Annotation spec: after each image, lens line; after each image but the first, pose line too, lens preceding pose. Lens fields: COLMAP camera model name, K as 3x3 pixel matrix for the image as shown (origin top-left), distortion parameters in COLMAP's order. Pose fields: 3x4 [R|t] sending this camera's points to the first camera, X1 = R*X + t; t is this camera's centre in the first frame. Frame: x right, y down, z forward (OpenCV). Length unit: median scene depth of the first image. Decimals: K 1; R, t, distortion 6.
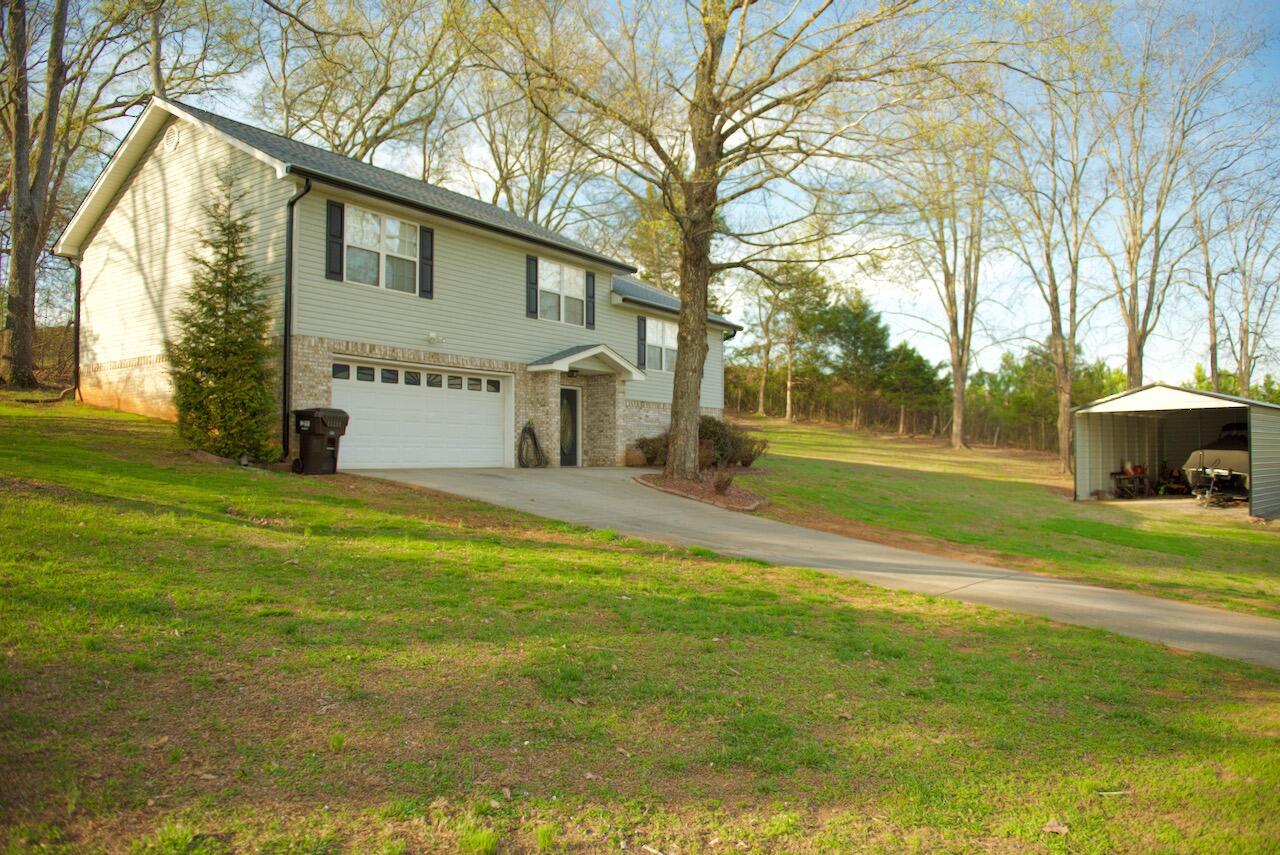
lens RADIAL K [[863.4, 0, 640.6], [0, 863.4, 433.7], [0, 0, 1]] dist [-0.045359, -0.014409]
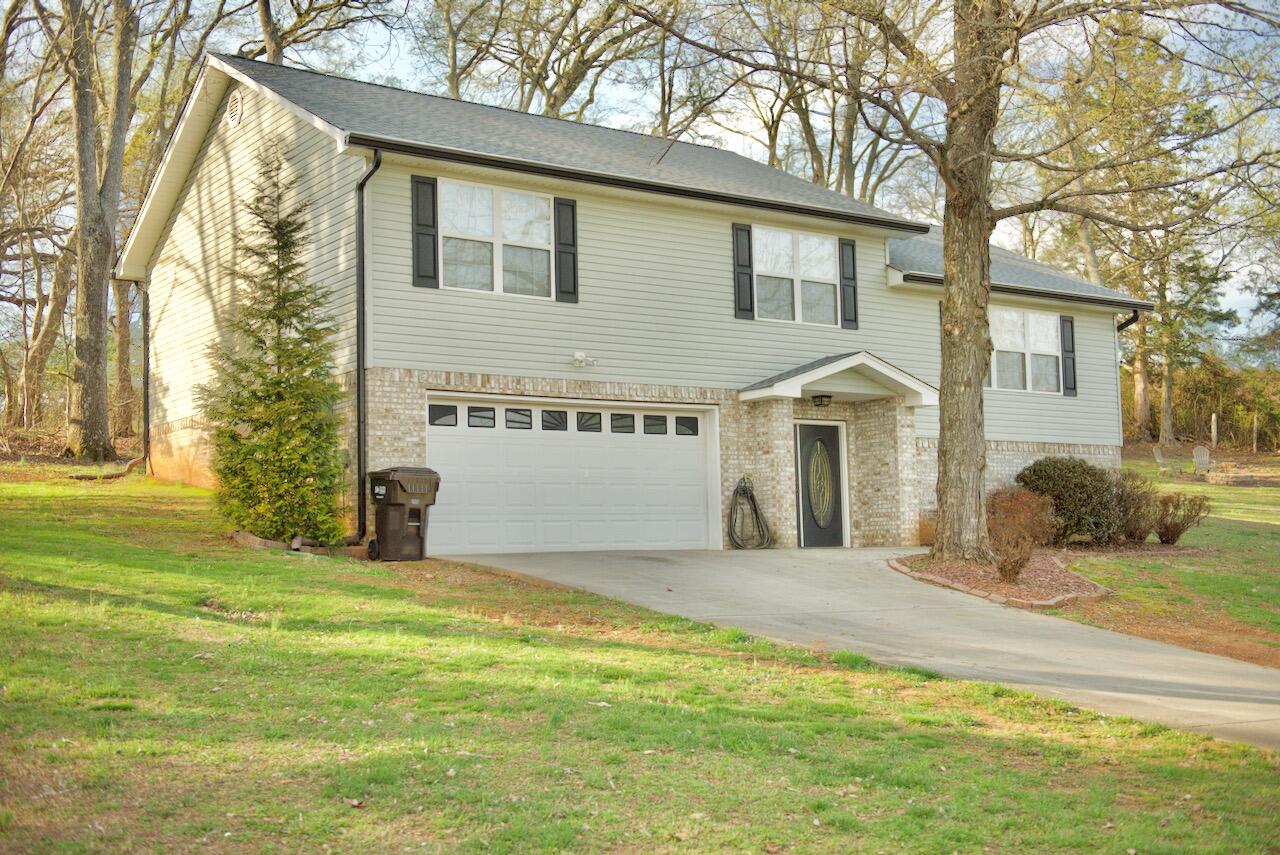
lens RADIAL K [[1432.7, 0, 635.9], [0, 1432.7, 438.3], [0, 0, 1]] dist [0.080881, 0.000000]
pose [[0.941283, -0.049793, -0.333927, 0.204204], [0.032670, 0.997856, -0.056704, 0.019346], [0.336035, 0.042466, 0.940892, -0.057271]]
